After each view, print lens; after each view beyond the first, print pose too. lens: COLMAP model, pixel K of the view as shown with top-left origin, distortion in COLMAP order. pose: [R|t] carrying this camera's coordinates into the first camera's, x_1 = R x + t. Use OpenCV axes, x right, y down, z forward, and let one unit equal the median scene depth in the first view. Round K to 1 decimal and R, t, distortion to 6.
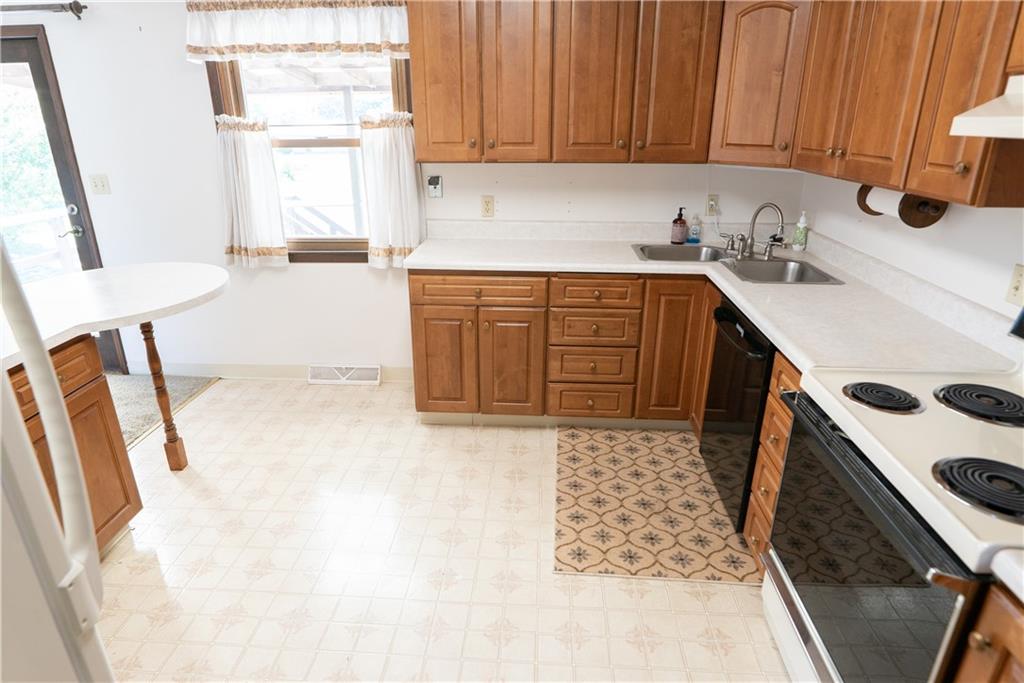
lens RADIAL K [[594.2, 0, 514.4], [0, 594.2, 344.9], [0, 0, 1]] dist [-0.026315, 0.001477]
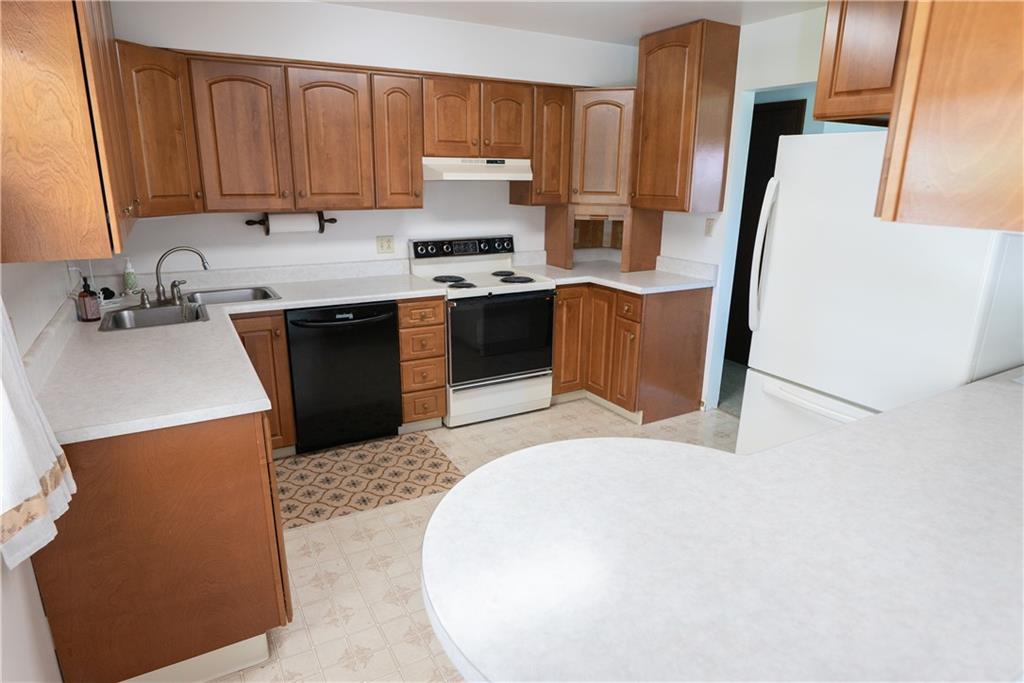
lens RADIAL K [[594.2, 0, 509.0], [0, 594.2, 346.5], [0, 0, 1]] dist [-0.026315, 0.001477]
pose [[-0.538839, -0.241571, 0.807029, -0.779873], [0.284181, 0.849720, 0.444092, -0.377556], [-0.793028, 0.468636, -0.389212, 0.986902]]
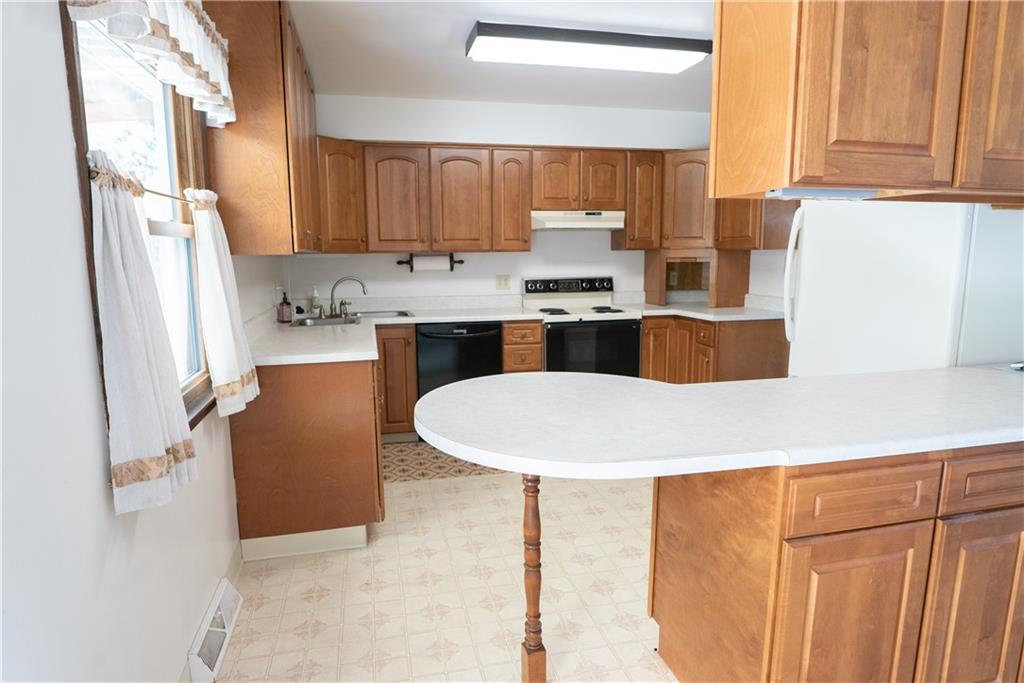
lens RADIAL K [[594.2, 0, 510.0], [0, 594.2, 345.3], [0, 0, 1]] dist [-0.026315, 0.001477]
pose [[-0.284077, -0.146426, 0.947555, -1.091149], [0.345412, 0.906283, 0.243603, -0.295315], [-0.894422, 0.396499, -0.206877, 0.973351]]
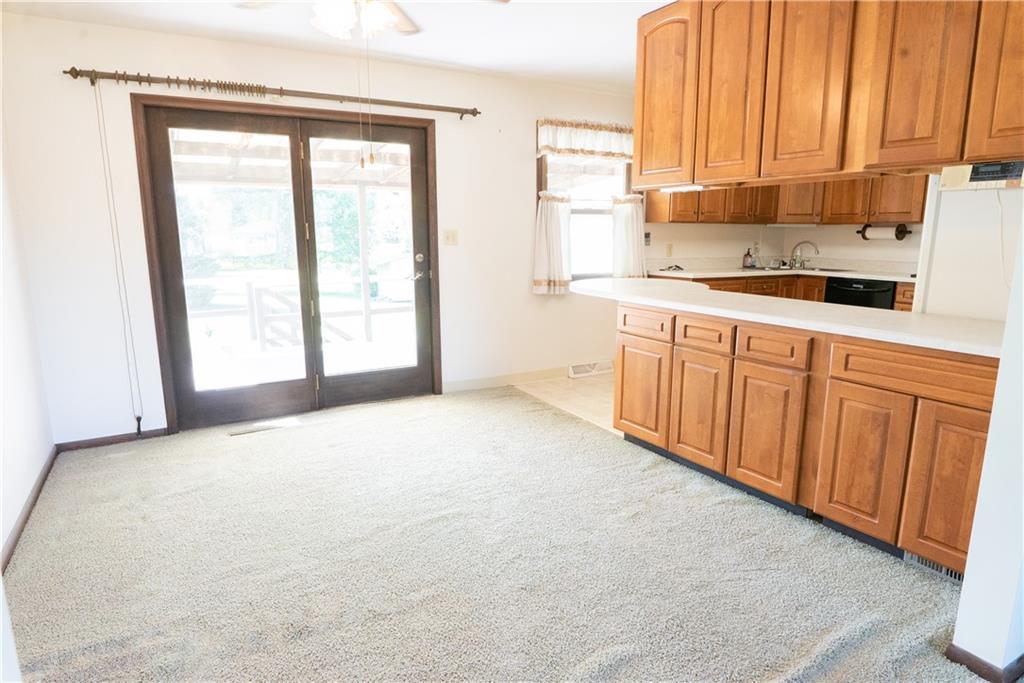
lens RADIAL K [[594.2, 0, 508.9], [0, 594.2, 342.5], [0, 0, 1]] dist [-0.026315, 0.001477]
pose [[0.834908, -0.098195, 0.541560, -1.559109], [0.192901, 0.973750, -0.120831, 0.156707], [-0.515479, 0.205350, 0.831933, -0.126281]]
